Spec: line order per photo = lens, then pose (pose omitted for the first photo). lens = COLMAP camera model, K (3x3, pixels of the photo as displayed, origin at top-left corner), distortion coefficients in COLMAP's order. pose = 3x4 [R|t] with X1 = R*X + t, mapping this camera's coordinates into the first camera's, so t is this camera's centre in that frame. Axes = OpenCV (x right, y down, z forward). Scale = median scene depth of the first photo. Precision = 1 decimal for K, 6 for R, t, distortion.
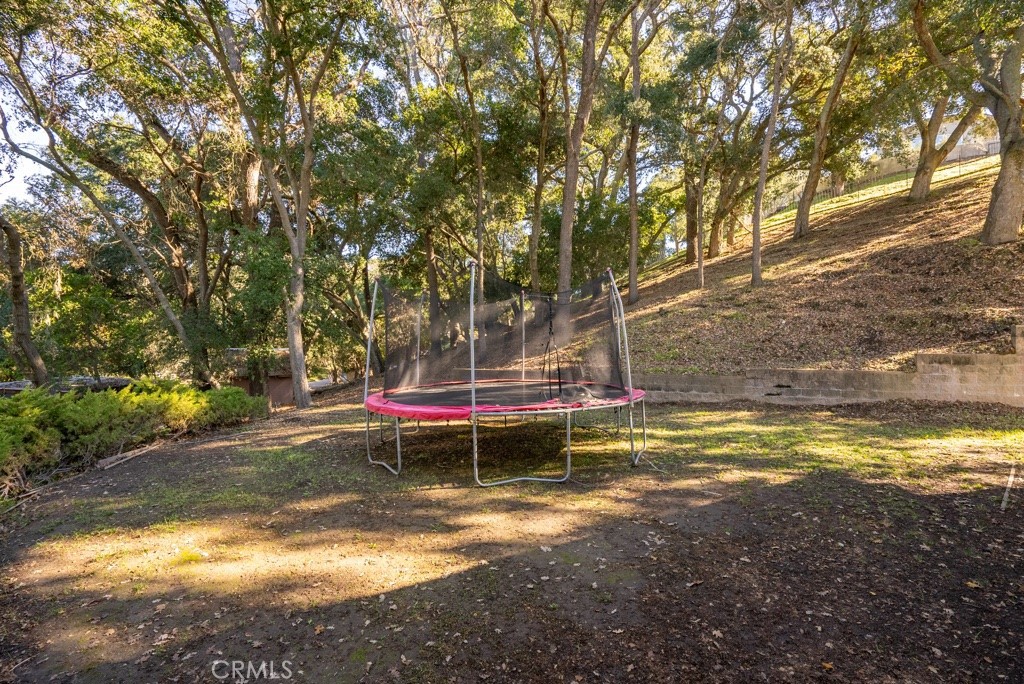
lens RADIAL K [[474.2, 0, 513.2], [0, 474.2, 339.7], [0, 0, 1]] dist [-0.035760, 0.007659]
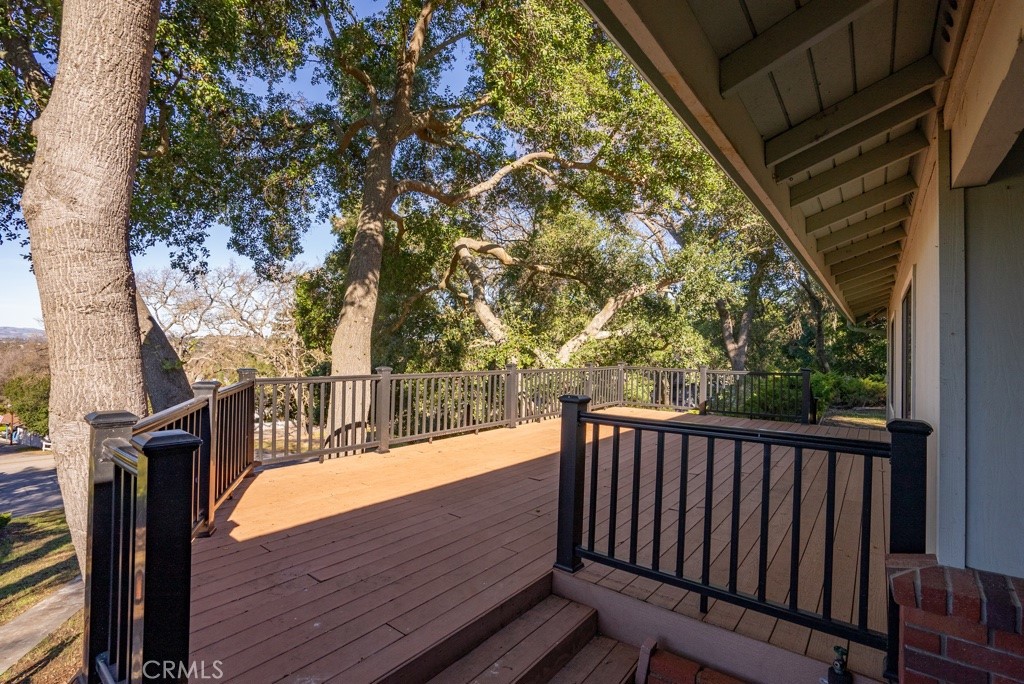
lens RADIAL K [[474.2, 0, 513.0], [0, 474.2, 342.8], [0, 0, 1]] dist [-0.035760, 0.007659]
pose [[0.199027, -0.003637, -0.979987, 0.463247], [-0.024885, 0.999652, -0.008764, 0.002386], [0.979678, 0.026131, 0.198867, -0.505429]]
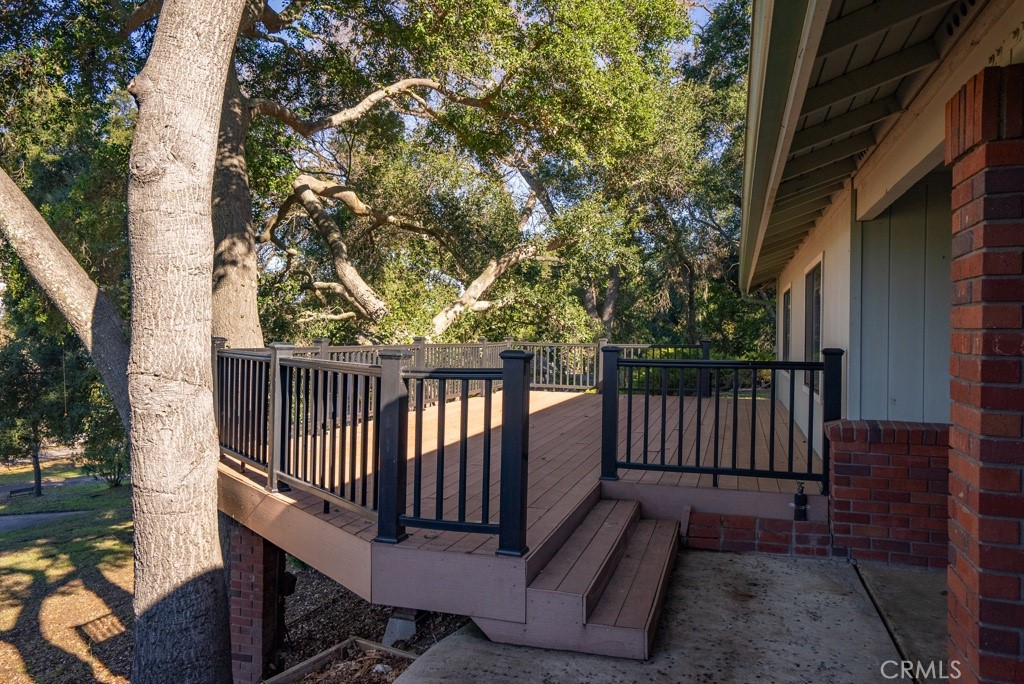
lens RADIAL K [[710.7, 0, 512.0], [0, 710.7, 342.6], [0, 0, 1]] dist [-0.001704, 0.004500]
pose [[0.532928, 0.020290, -0.845917, 0.576138], [-0.016074, 0.999775, 0.013854, 0.016319], [0.846008, 0.006214, 0.533134, -0.701512]]
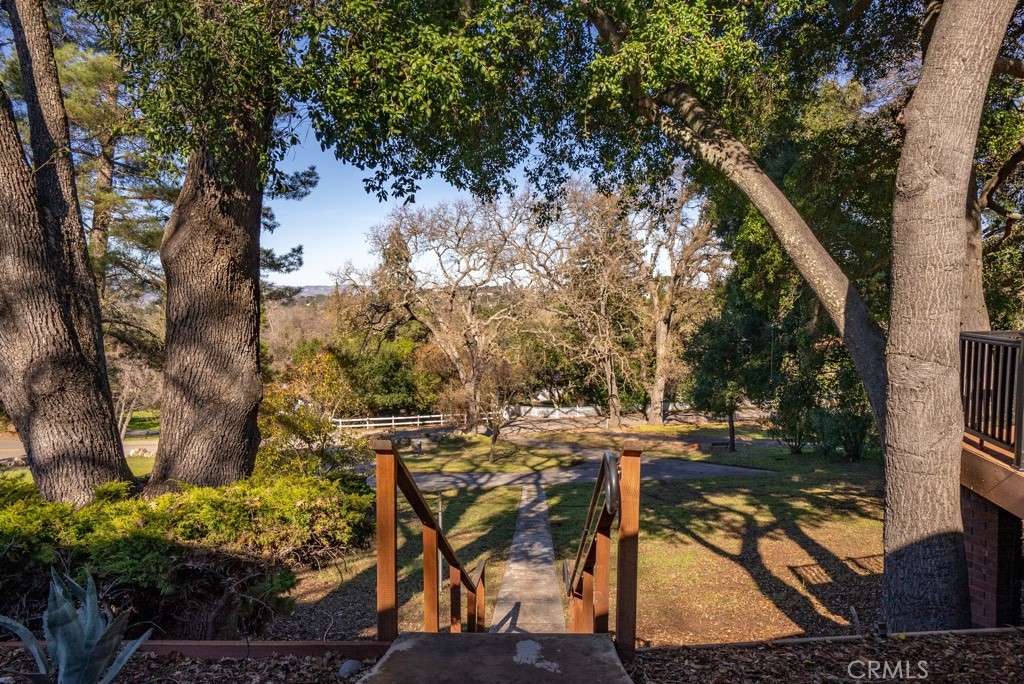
lens RADIAL K [[767.3, 0, 510.2], [0, 767.3, 338.2], [0, 0, 1]] dist [0.017460, 0.029642]
pose [[-0.286294, 0.054483, -0.956591, 0.681867], [-0.006471, 0.998249, 0.058792, 0.005168], [0.958120, 0.023022, -0.285441, -0.755832]]
